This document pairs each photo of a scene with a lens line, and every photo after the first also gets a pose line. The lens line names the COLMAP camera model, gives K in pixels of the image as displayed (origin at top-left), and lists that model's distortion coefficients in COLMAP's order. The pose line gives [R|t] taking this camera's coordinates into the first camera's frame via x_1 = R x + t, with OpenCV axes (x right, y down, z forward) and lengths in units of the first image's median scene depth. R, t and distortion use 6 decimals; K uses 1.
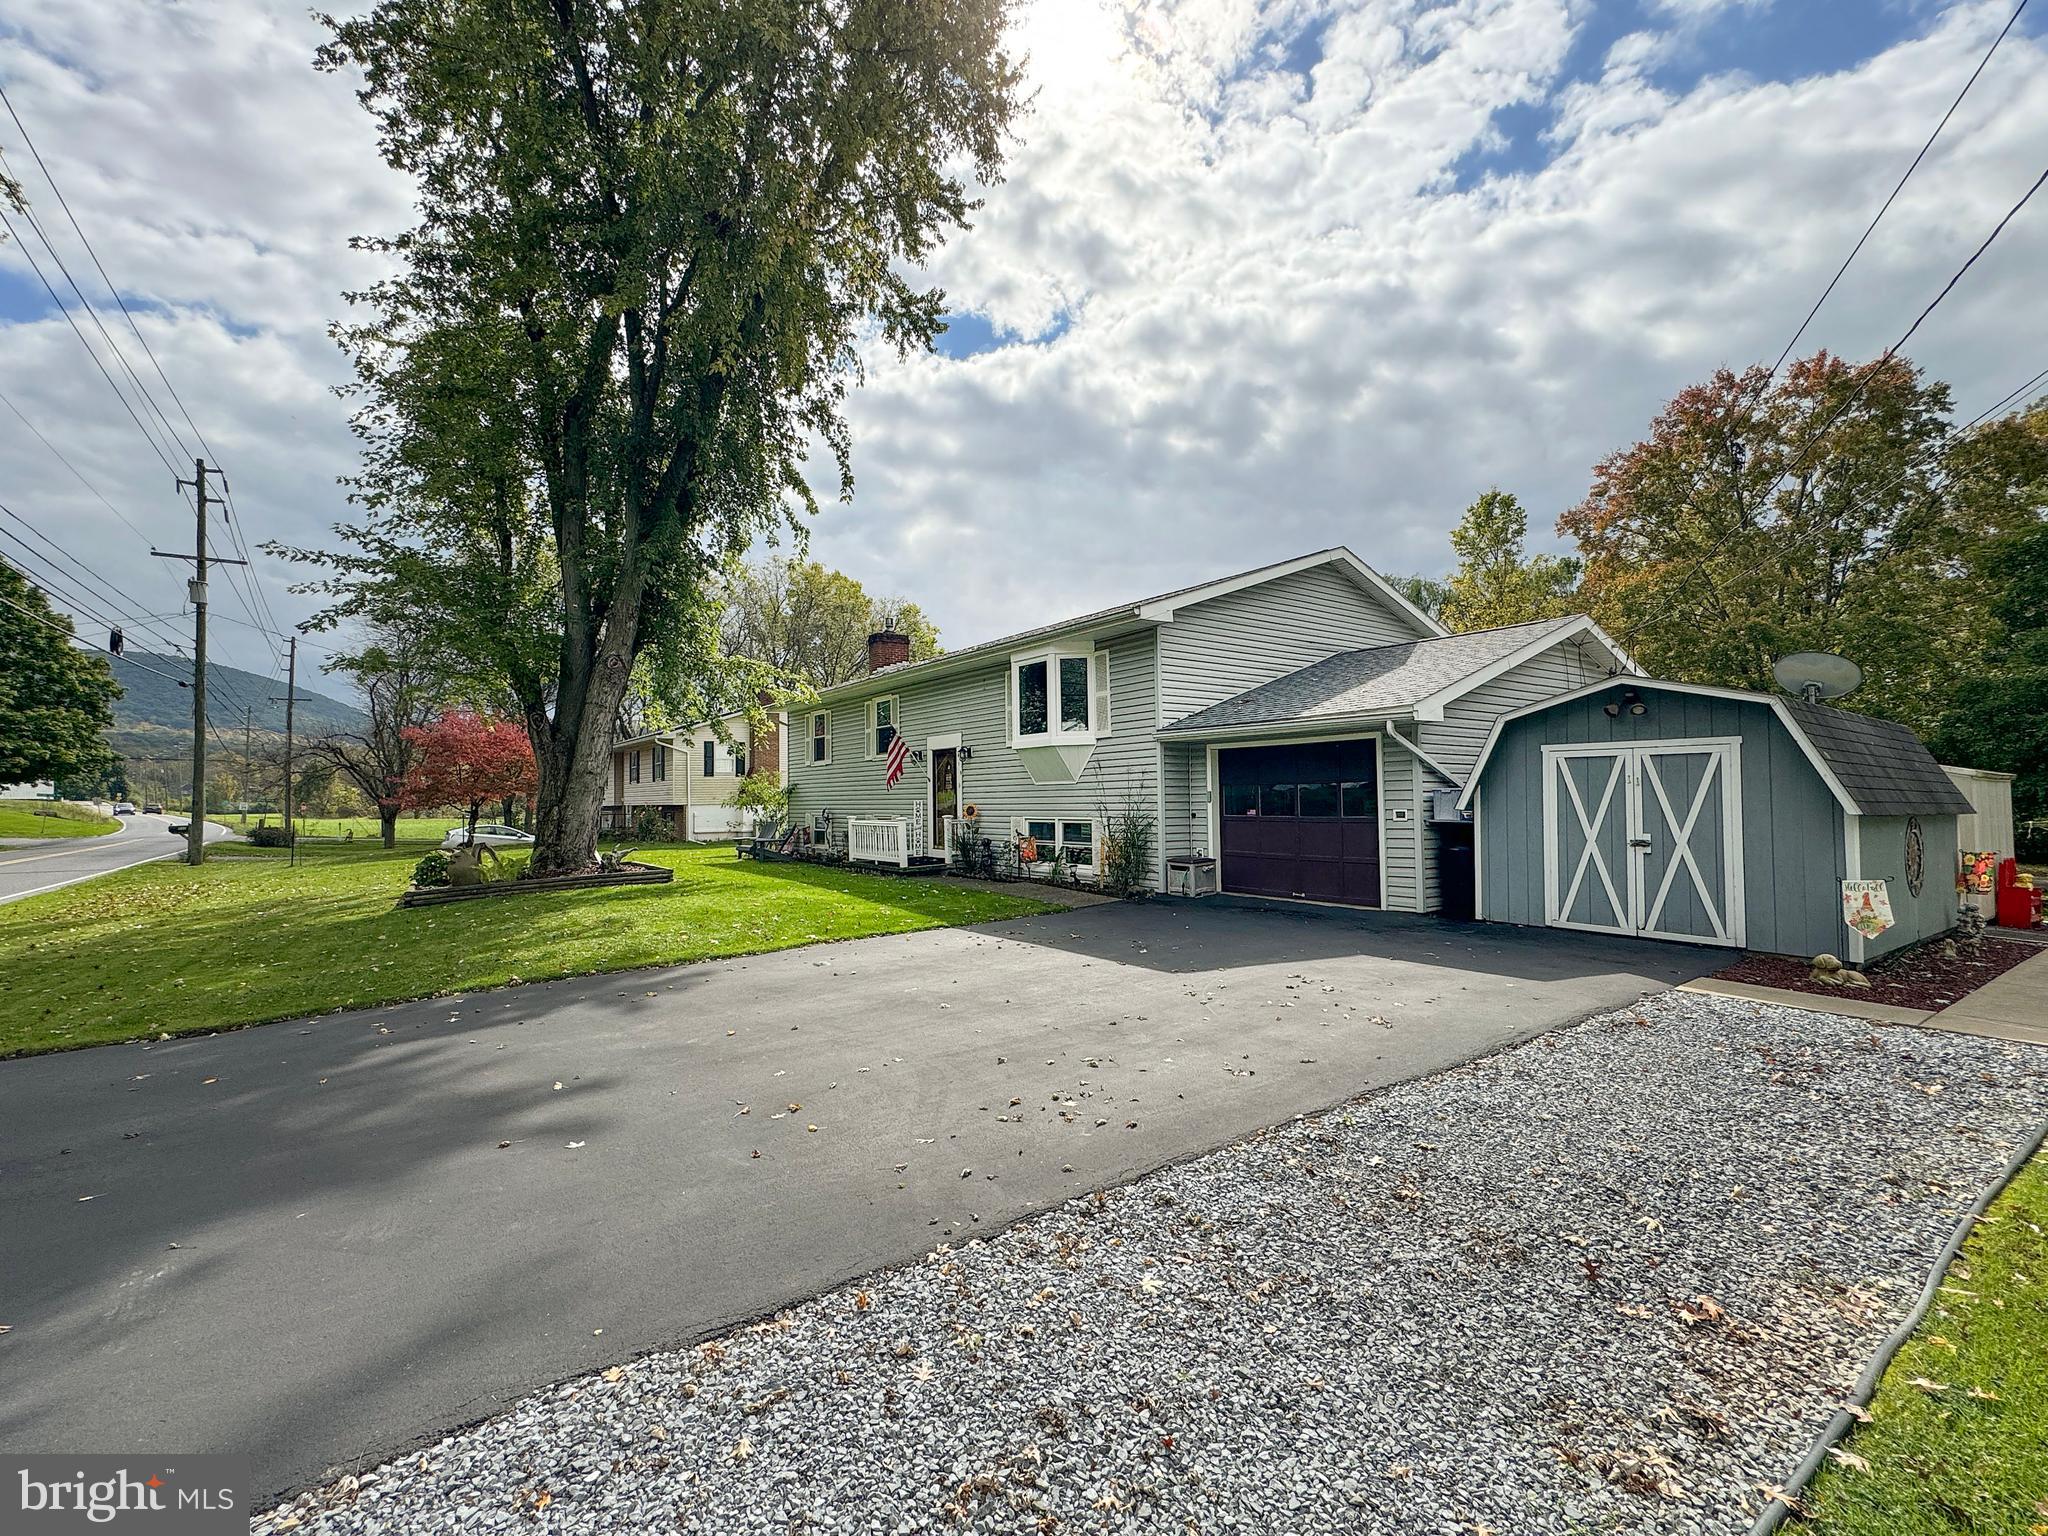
lens RADIAL K [[869.6, 0, 1024.0], [0, 869.6, 768.0], [0, 0, 1]] dist [-0.000416, -0.000185]
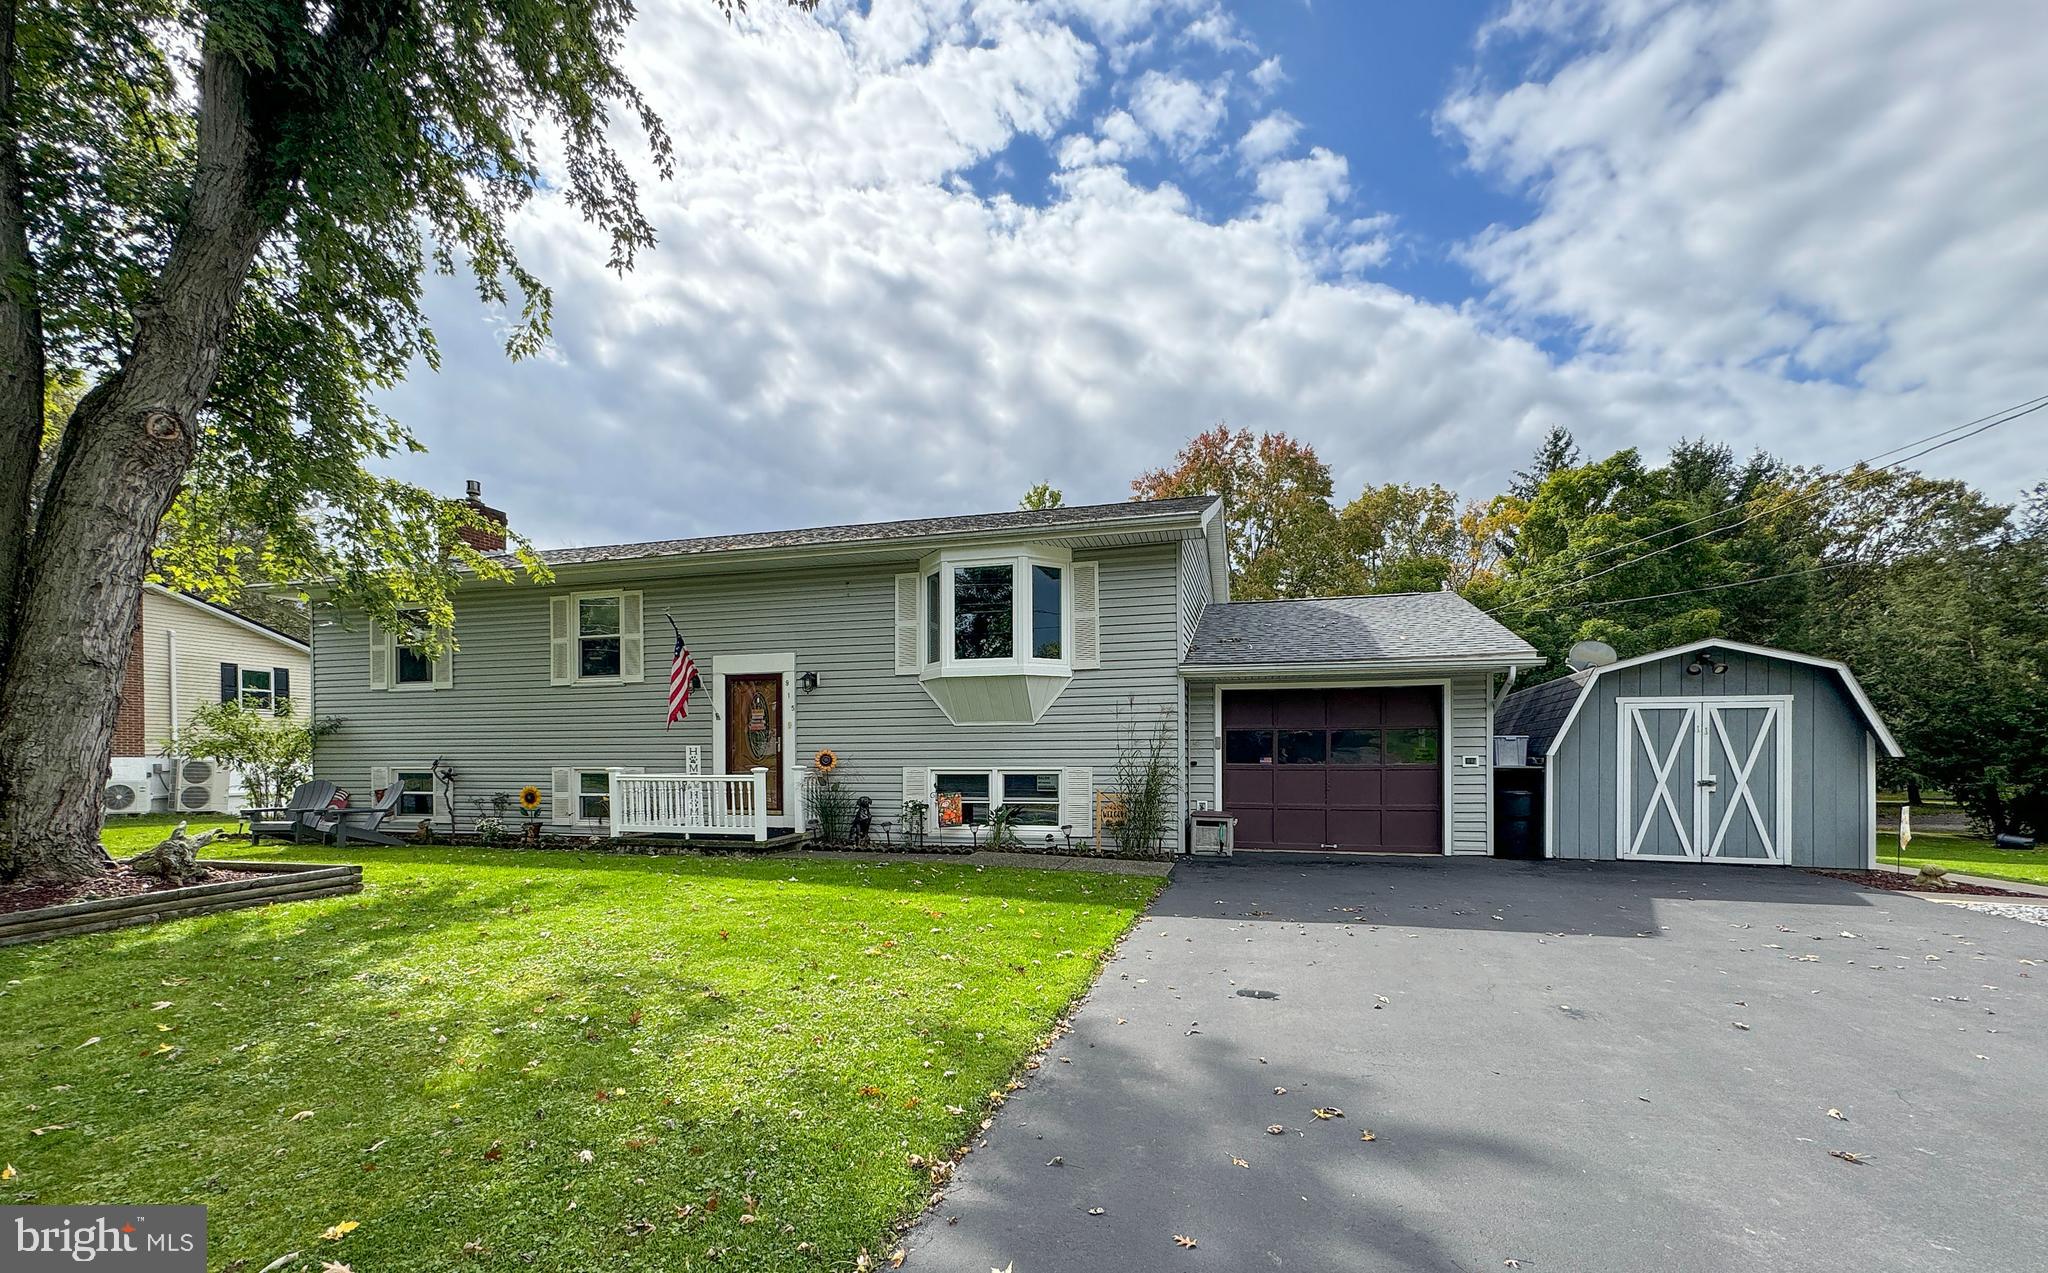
lens RADIAL K [[827.1, 0, 1028.6], [0, 827.1, 765.7], [0, 0, 1]] dist [0.002400, 0.000446]
pose [[0.787606, 0.003676, 0.616169, -0.458970], [-0.028523, 0.999128, 0.030499, 0.035685], [-0.615519, -0.041597, 0.787023, 0.445867]]
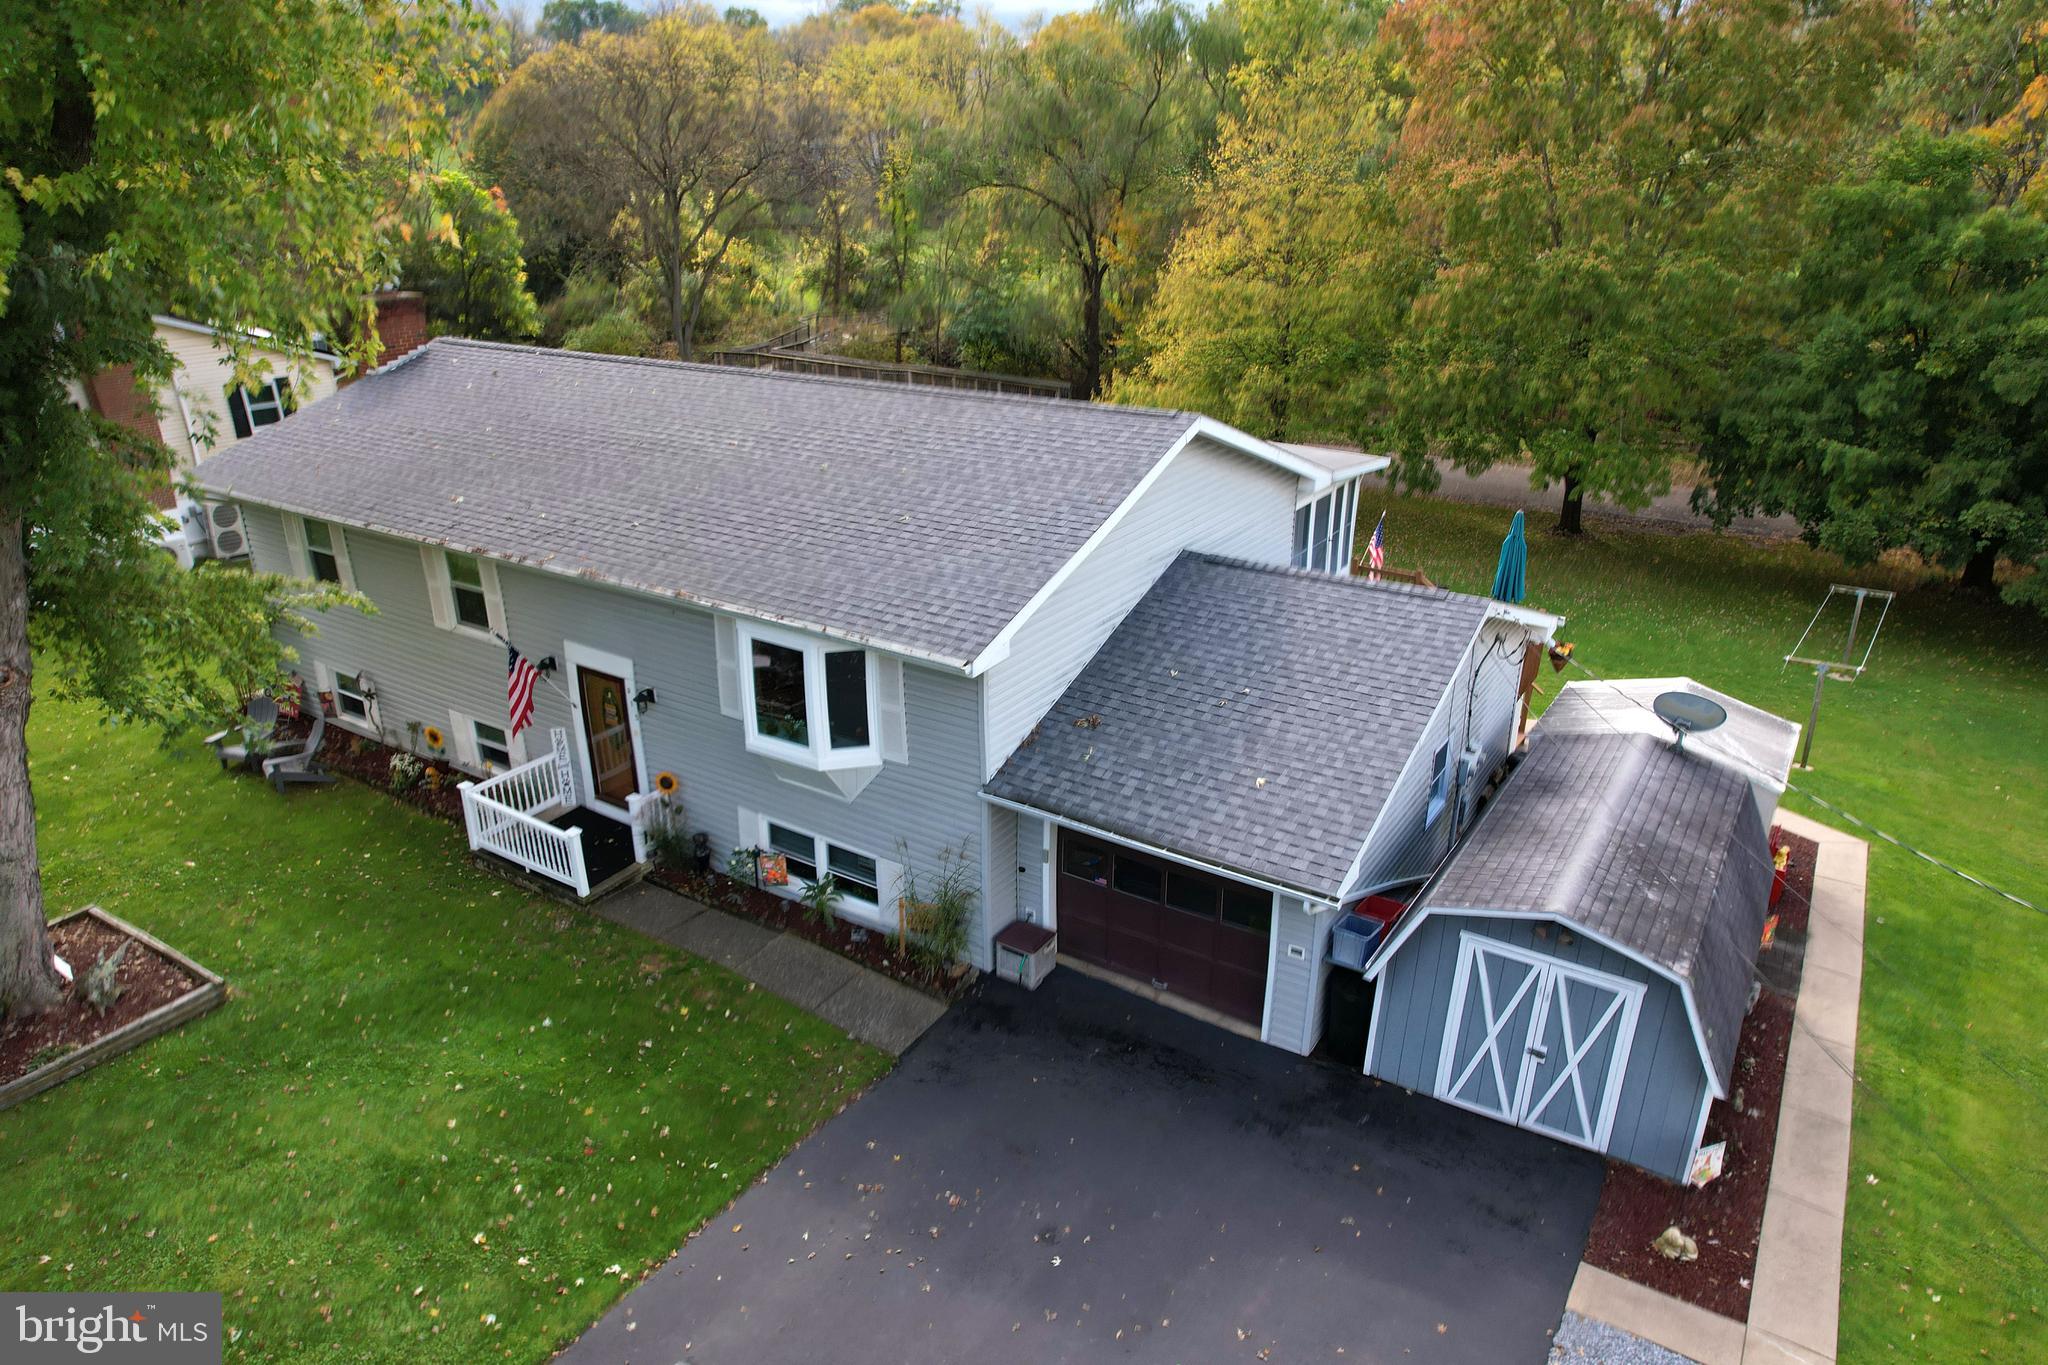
lens RADIAL K [[1310.1, 0, 1024.0], [0, 1310.1, 682.5], [0, 0, 1]] dist [-0.085515, 0.069433]
pose [[0.932652, -0.132895, 0.335410, -0.168290], [-0.016889, 0.912583, 0.408543, -0.570005], [-0.360382, -0.386693, 0.848878, 0.091033]]
